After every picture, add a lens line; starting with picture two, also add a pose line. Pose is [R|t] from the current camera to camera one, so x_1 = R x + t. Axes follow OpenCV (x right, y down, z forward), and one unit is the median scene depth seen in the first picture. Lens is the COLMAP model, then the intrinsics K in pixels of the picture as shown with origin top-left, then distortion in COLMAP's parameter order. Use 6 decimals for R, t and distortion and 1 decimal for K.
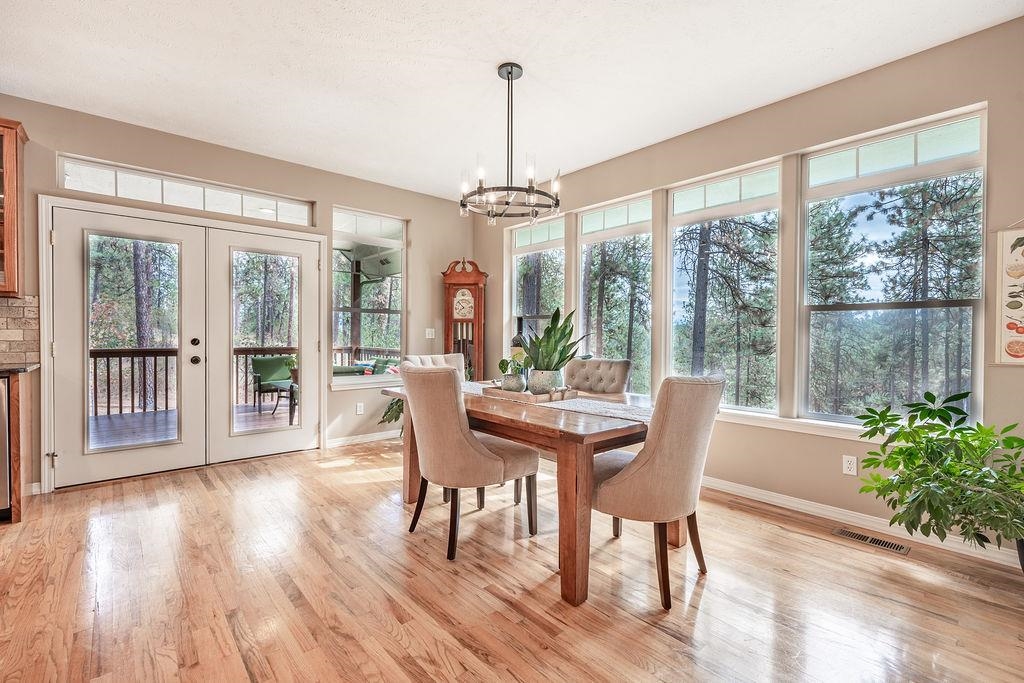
lens RADIAL K [[450.0, 0, 514.4], [0, 450.0, 340.0], [0, 0, 1]] dist [-0.000991, 0.000556]
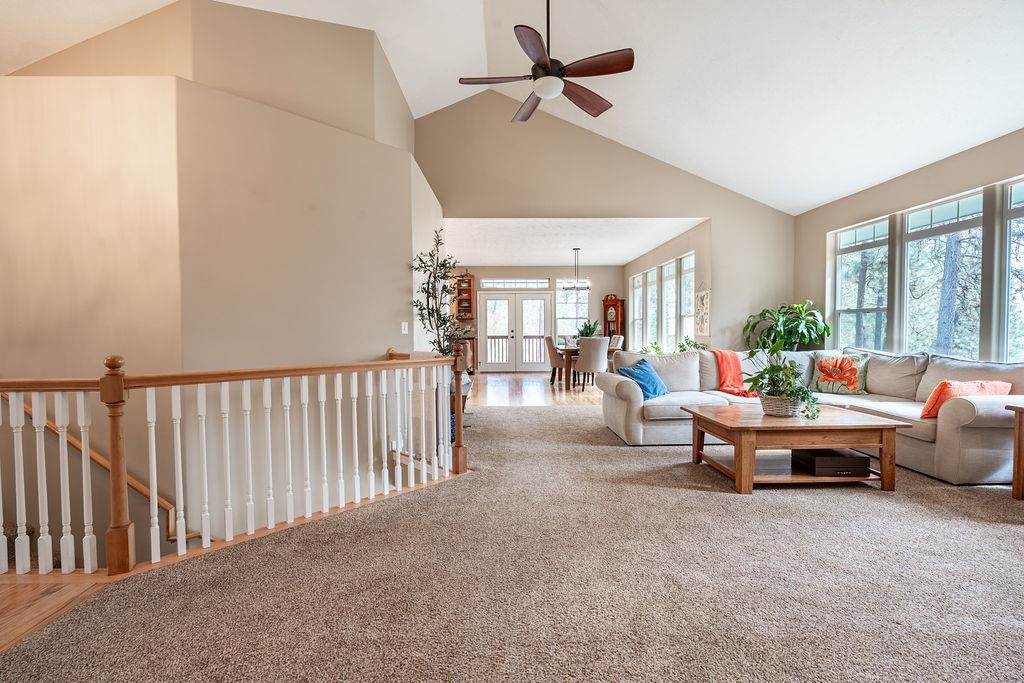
lens RADIAL K [[450.0, 0, 514.4], [0, 450.0, 340.0], [0, 0, 1]] dist [-0.000991, 0.000556]
pose [[0.749987, 0.002751, -0.661447, 1.124983], [0.010928, 0.999803, 0.016549, 0.009268], [0.661362, -0.019639, 0.749810, -1.110818]]
